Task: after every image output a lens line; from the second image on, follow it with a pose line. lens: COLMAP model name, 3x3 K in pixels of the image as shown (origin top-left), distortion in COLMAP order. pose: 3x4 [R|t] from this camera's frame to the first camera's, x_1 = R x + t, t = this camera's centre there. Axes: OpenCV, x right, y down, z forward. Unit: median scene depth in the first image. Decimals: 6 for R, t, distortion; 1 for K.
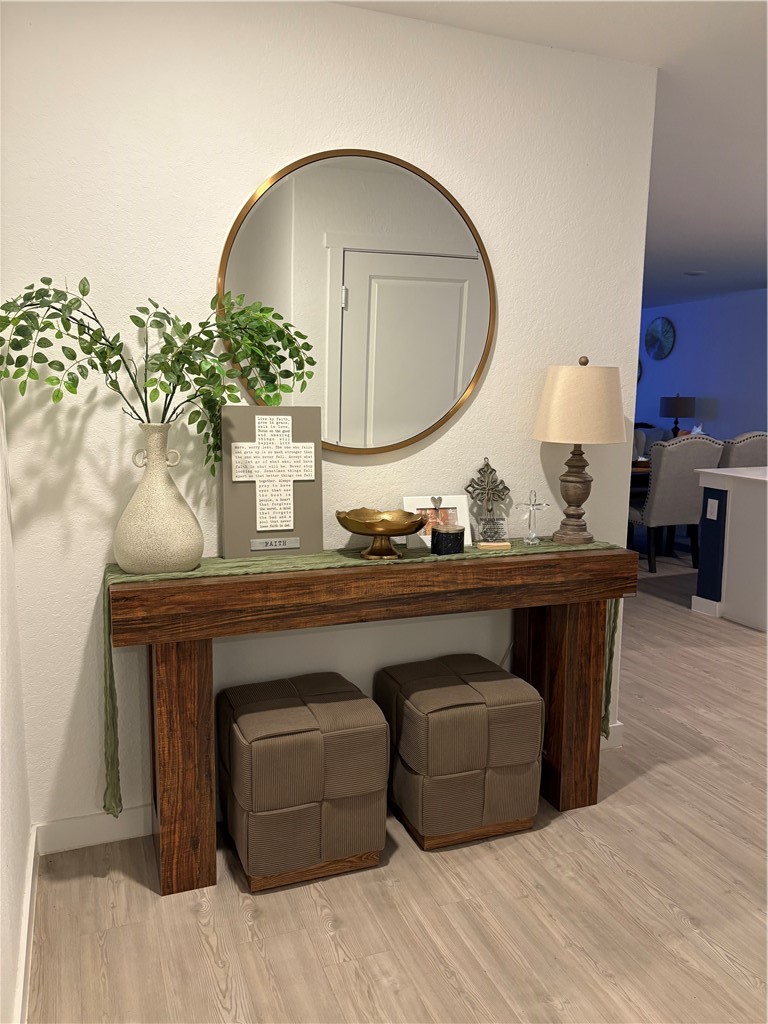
lens RADIAL K [[787.8, 0, 384.0], [0, 787.8, 512.0], [0, 0, 1]] dist [-0.002805, -0.002370]
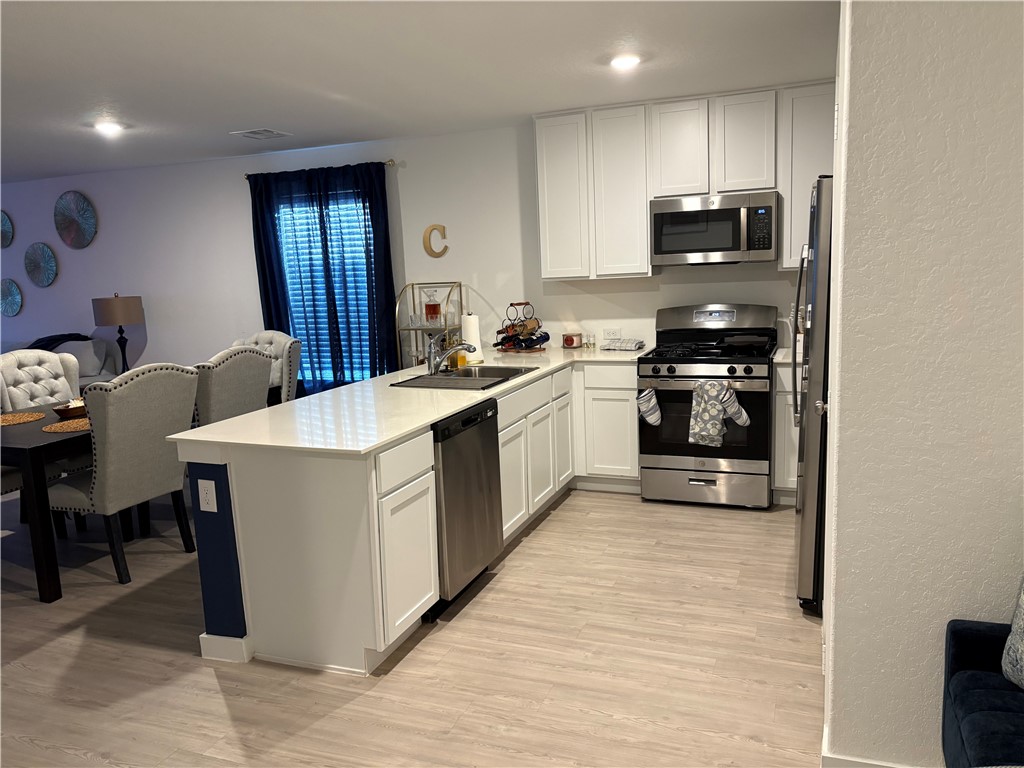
lens RADIAL K [[760.5, 0, 512.0], [0, 760.5, 384.0], [0, 0, 1]] dist [0.033074, -0.026202]
pose [[0.677693, -0.152449, 0.719368, 0.141901], [0.155929, 0.985819, 0.062020, -0.080429], [-0.718622, 0.070140, 0.691854, 0.359419]]
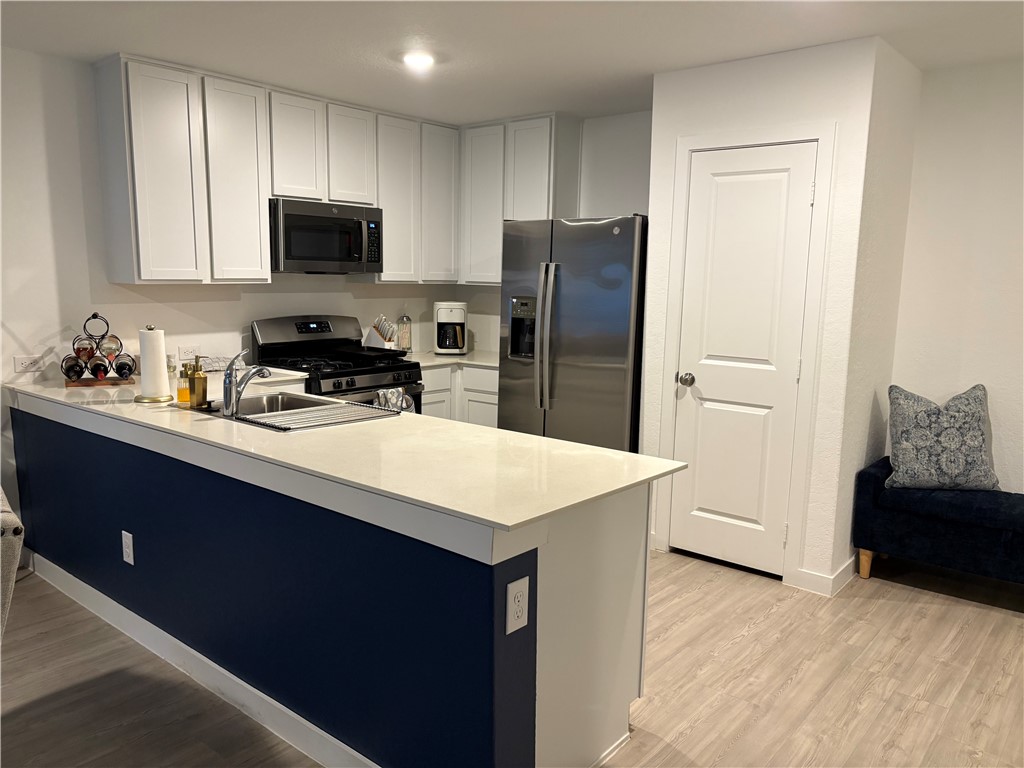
lens RADIAL K [[760.5, 0, 512.0], [0, 760.5, 384.0], [0, 0, 1]] dist [0.033074, -0.026202]
pose [[-0.471386, -0.148797, 0.869284, 0.090698], [0.100053, 0.970278, 0.220340, -0.175711], [-0.876233, 0.190839, -0.442488, 1.027050]]
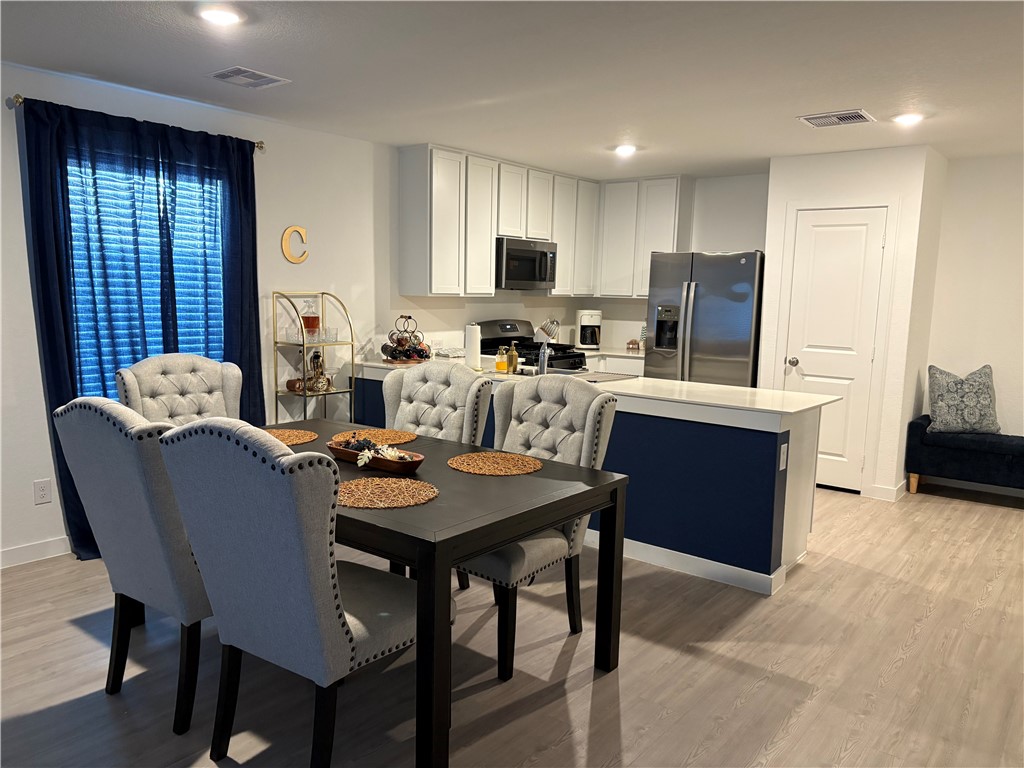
lens RADIAL K [[748.3, 0, 503.1], [0, 748.3, 380.5], [0, 0, 1]] dist [0.004778, -0.003308]
pose [[-0.482887, -0.132784, 0.865557, -0.078140], [0.094547, 0.974753, 0.202282, -0.230151], [-0.870564, 0.179515, -0.458141, 1.404680]]
